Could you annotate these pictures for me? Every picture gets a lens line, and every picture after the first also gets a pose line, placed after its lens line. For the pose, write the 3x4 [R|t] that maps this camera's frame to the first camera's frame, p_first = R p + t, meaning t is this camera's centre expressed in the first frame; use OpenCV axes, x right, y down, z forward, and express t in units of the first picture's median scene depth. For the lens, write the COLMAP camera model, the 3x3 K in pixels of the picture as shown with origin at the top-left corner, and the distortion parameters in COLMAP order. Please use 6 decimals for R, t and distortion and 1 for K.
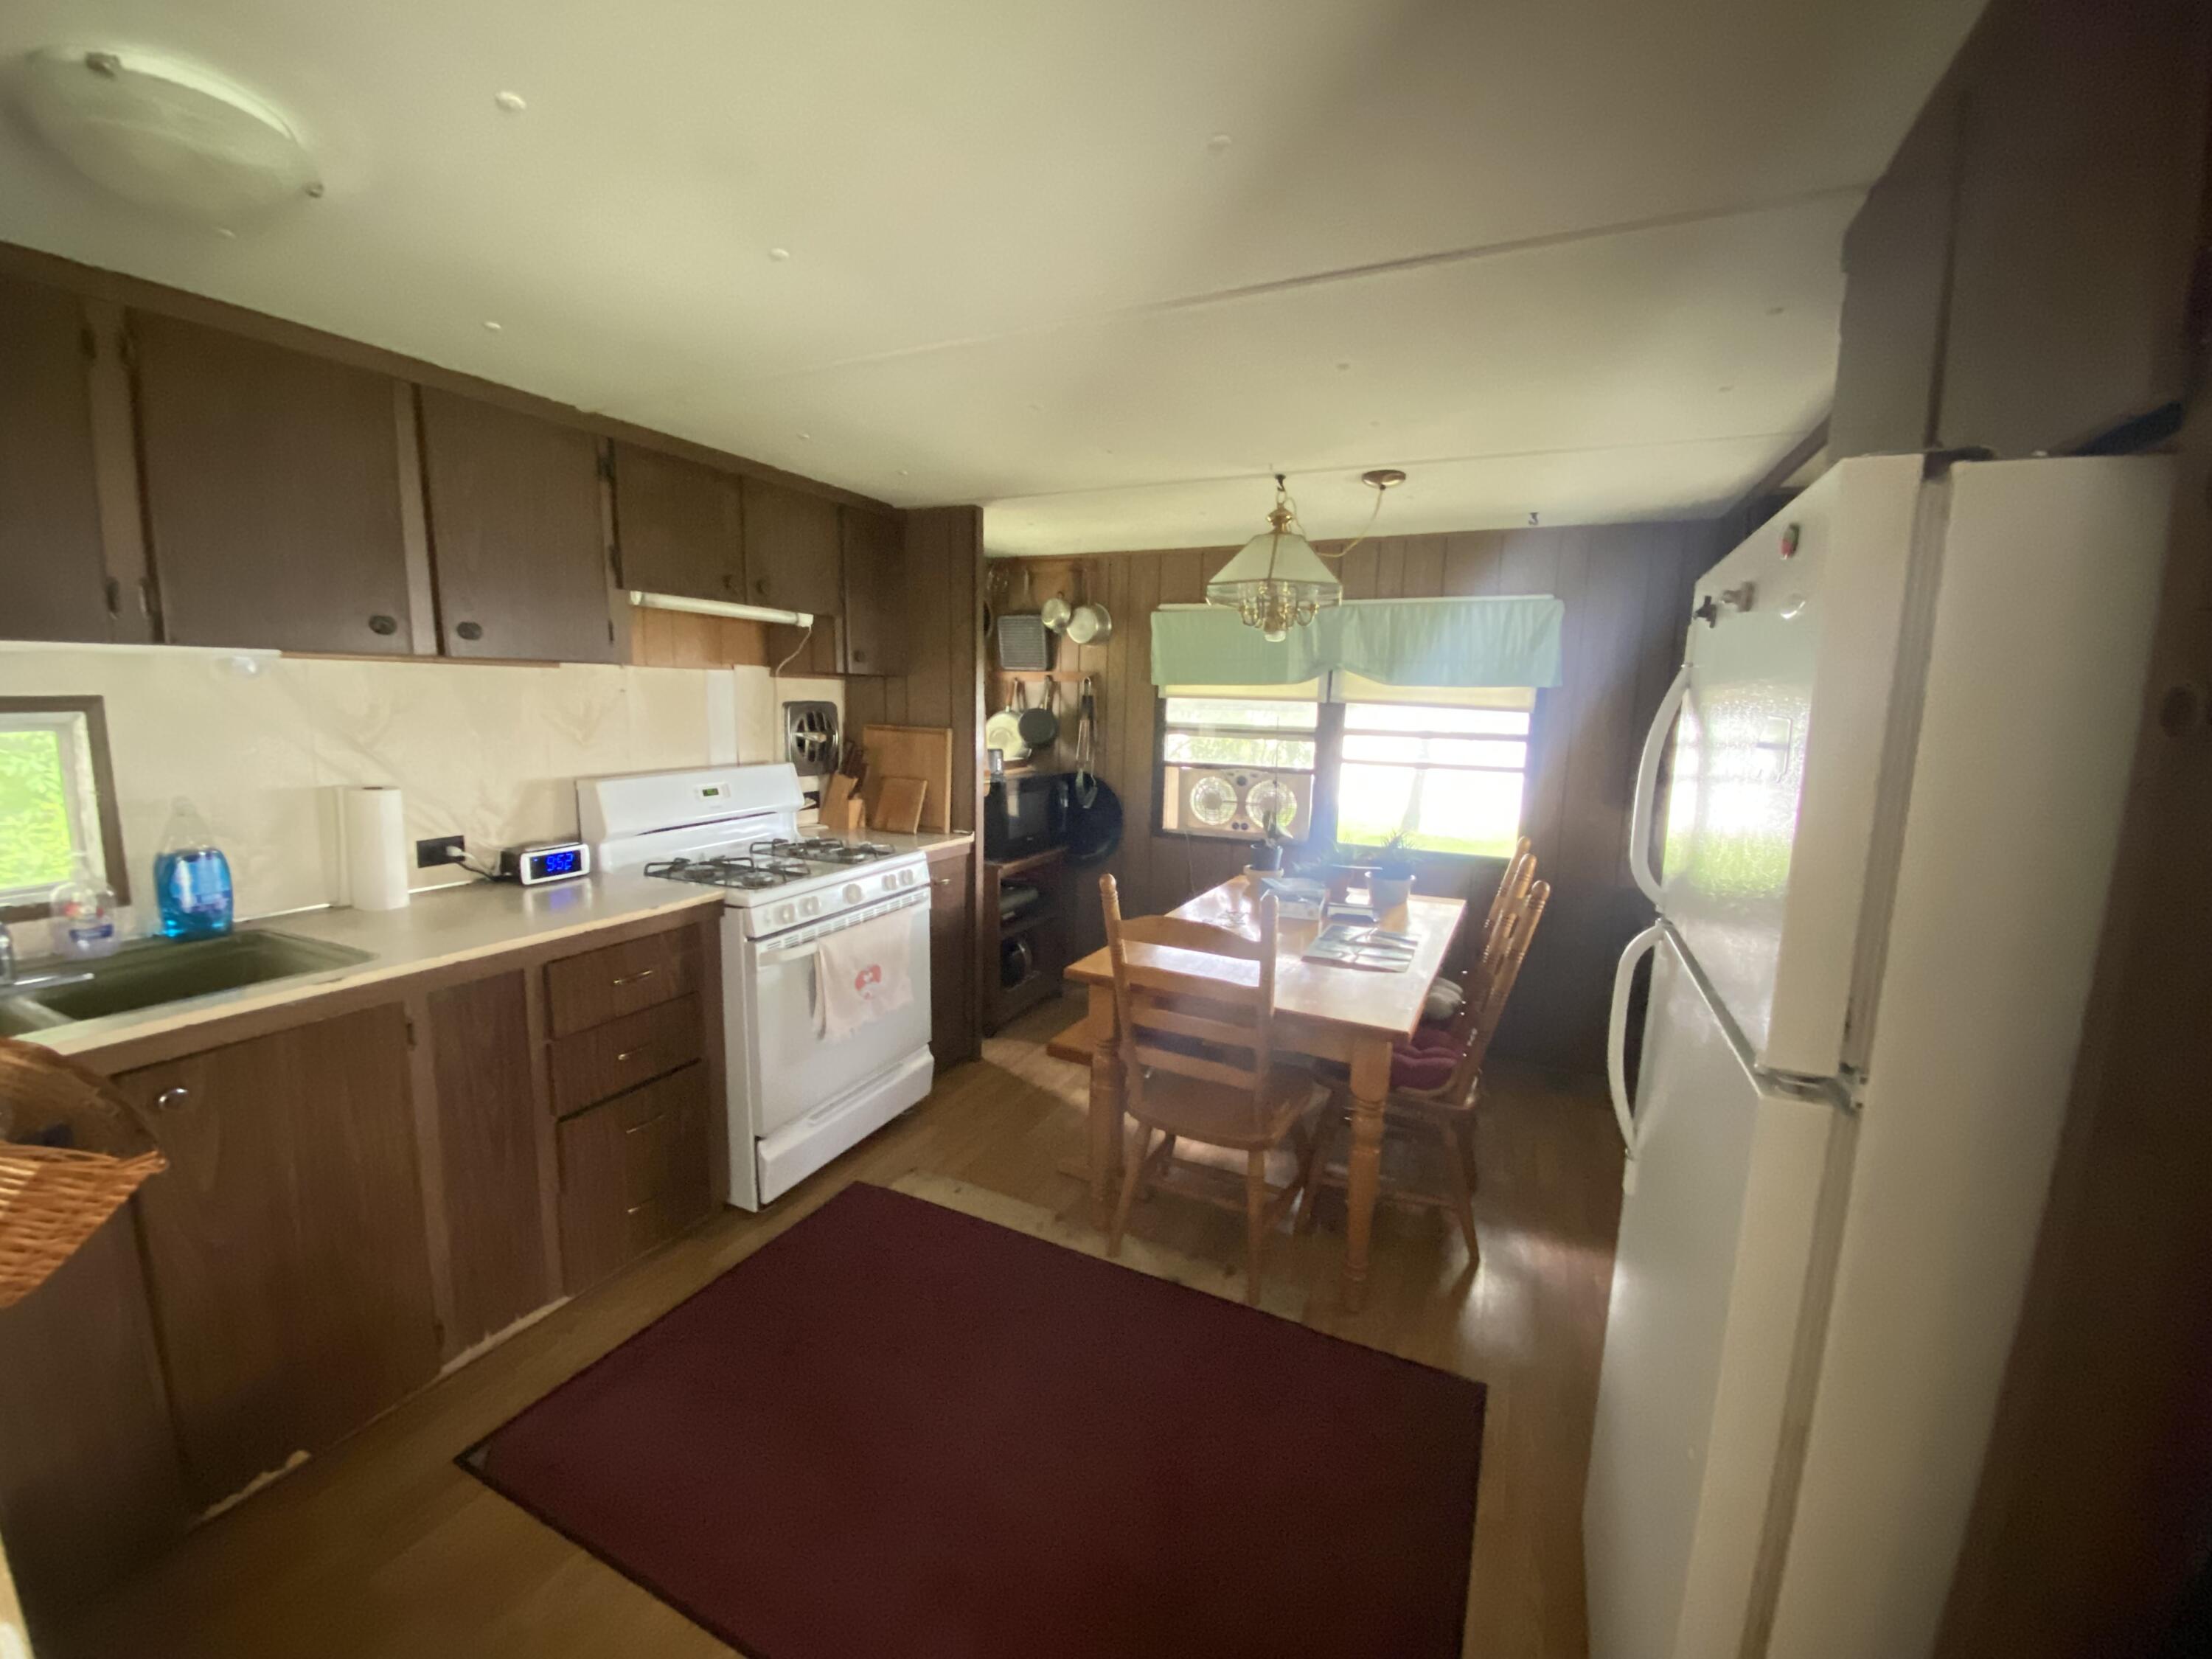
lens RADIAL K [[895.0, 0, 1098.8], [0, 895.0, 826.9], [0, 0, 1]] dist [0.059428, -0.038627]
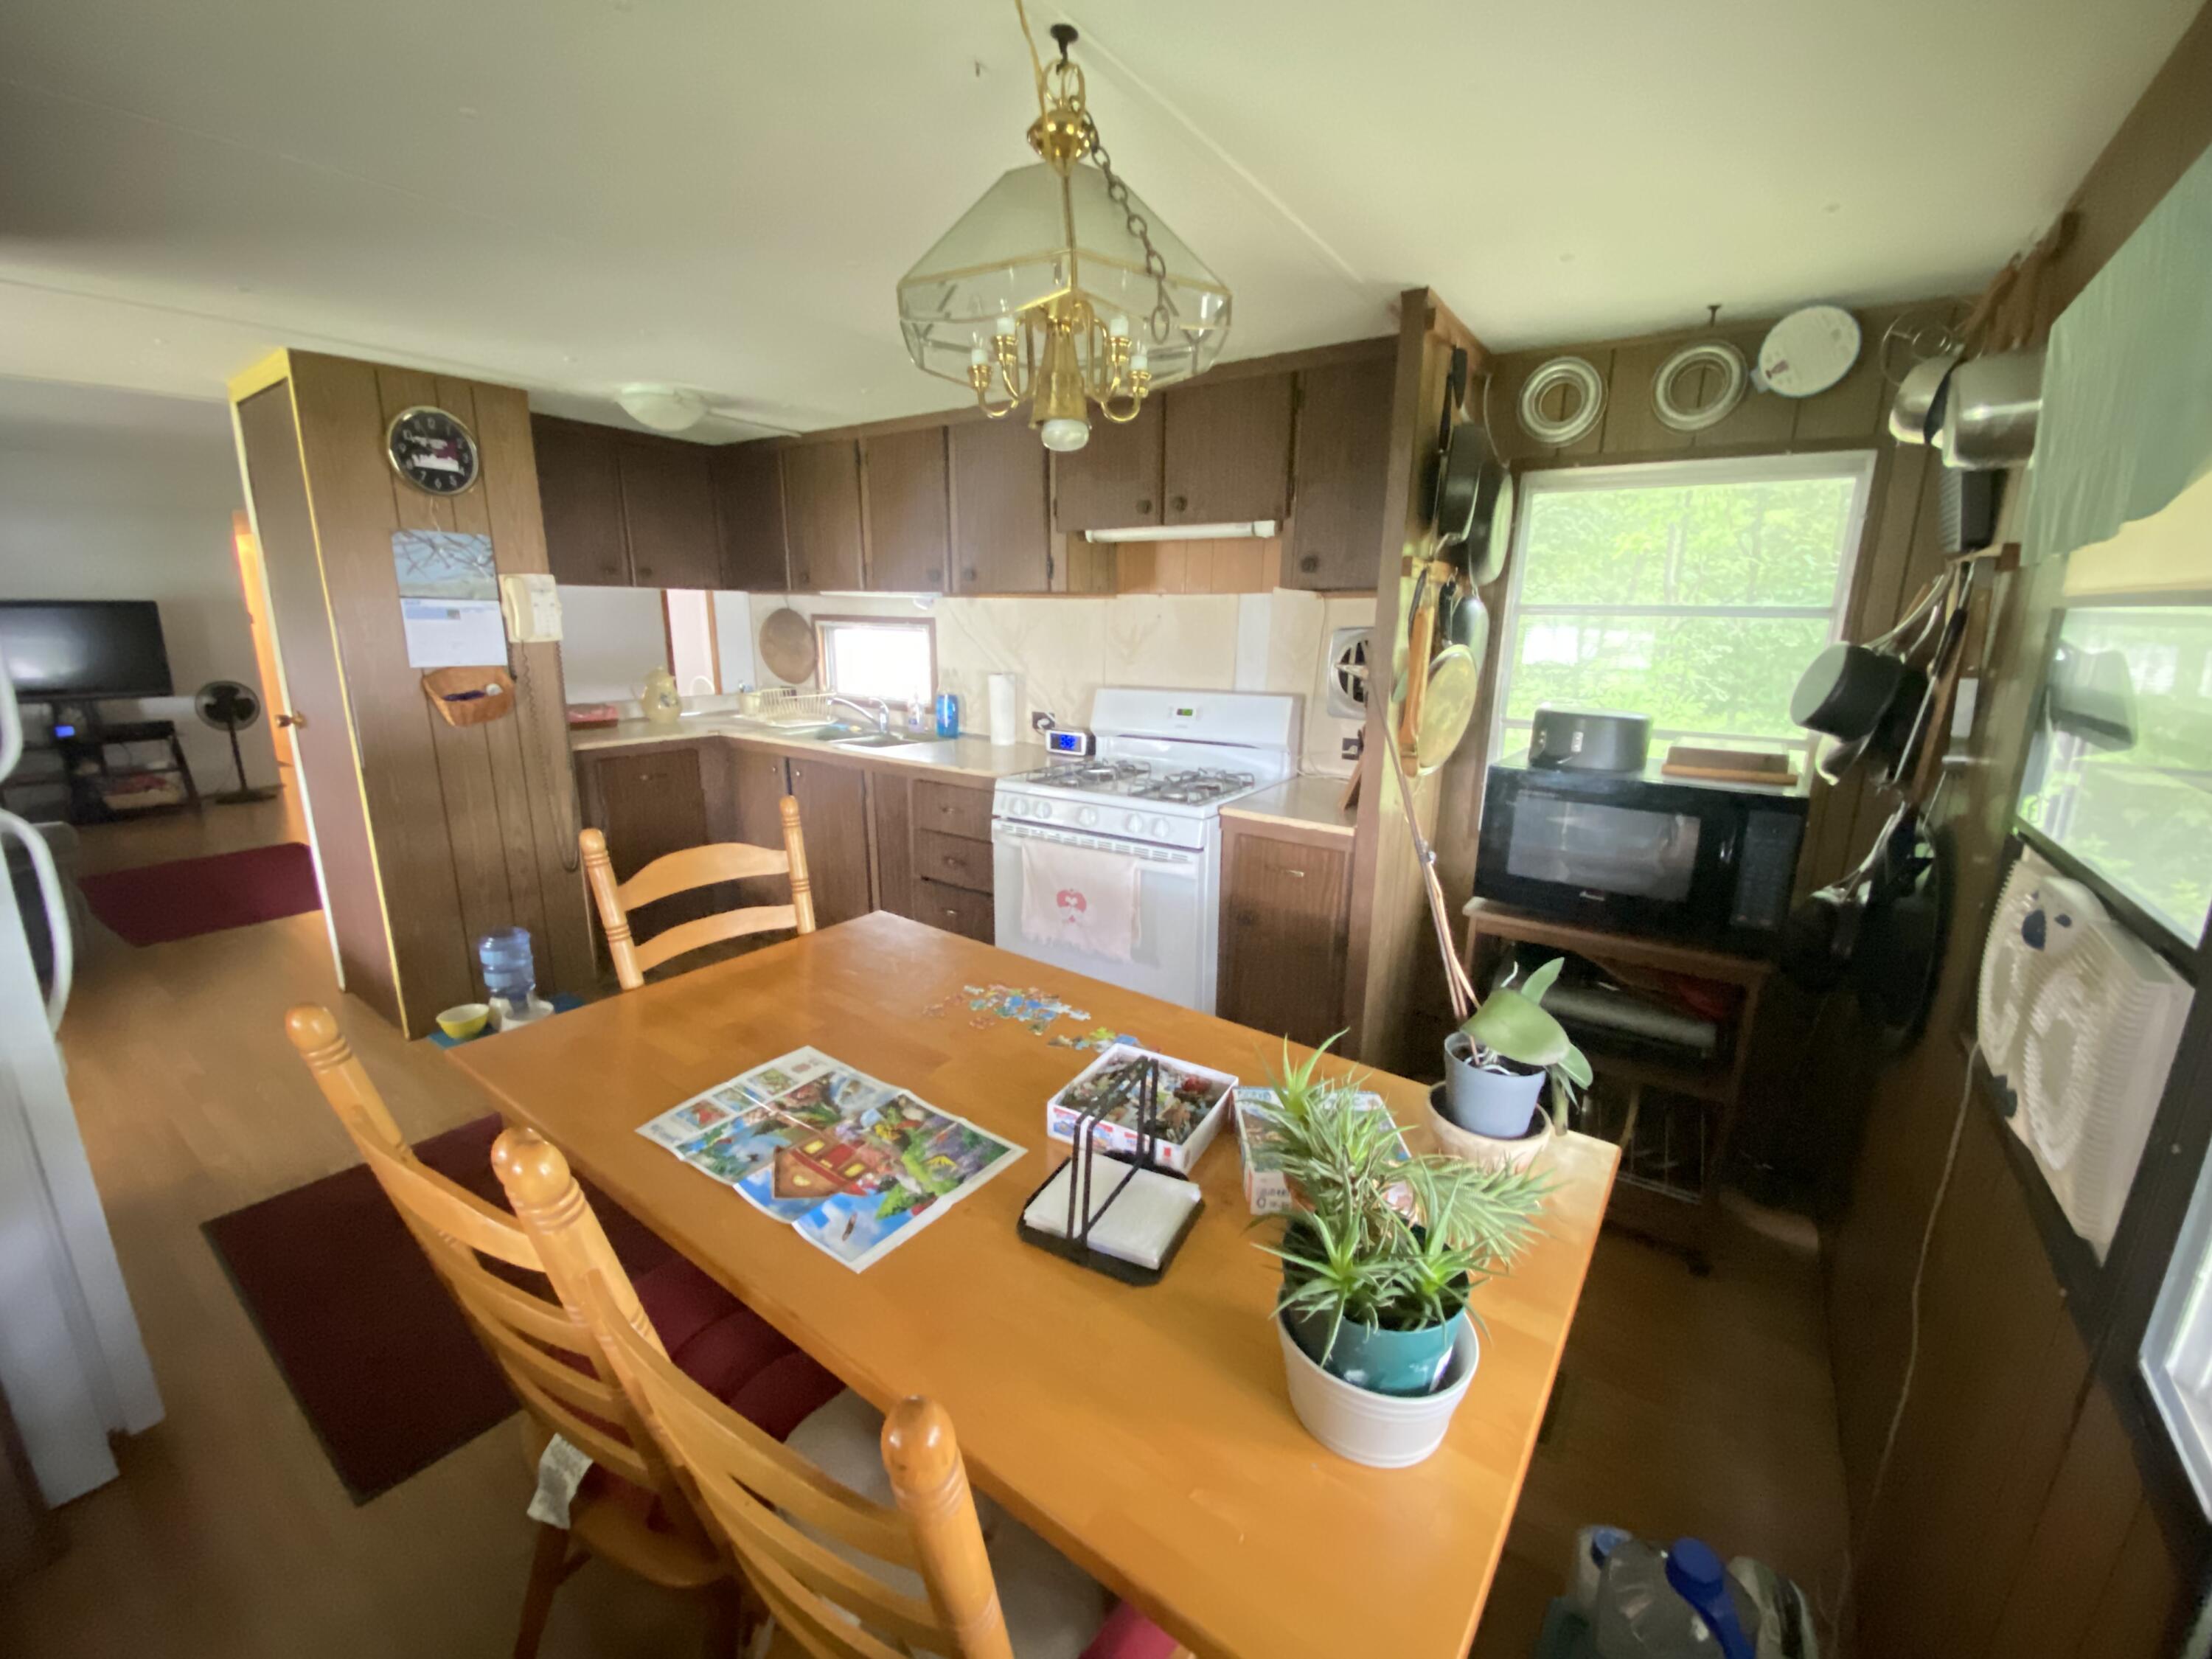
lens RADIAL K [[895.0, 0, 1098.8], [0, 895.0, 826.9], [0, 0, 1]] dist [0.059428, -0.038627]
pose [[-0.175078, 0.194014, -0.965249, 0.664956], [-0.164443, 0.960858, 0.222958, -0.134163], [0.970725, 0.197764, -0.136320, 1.133014]]
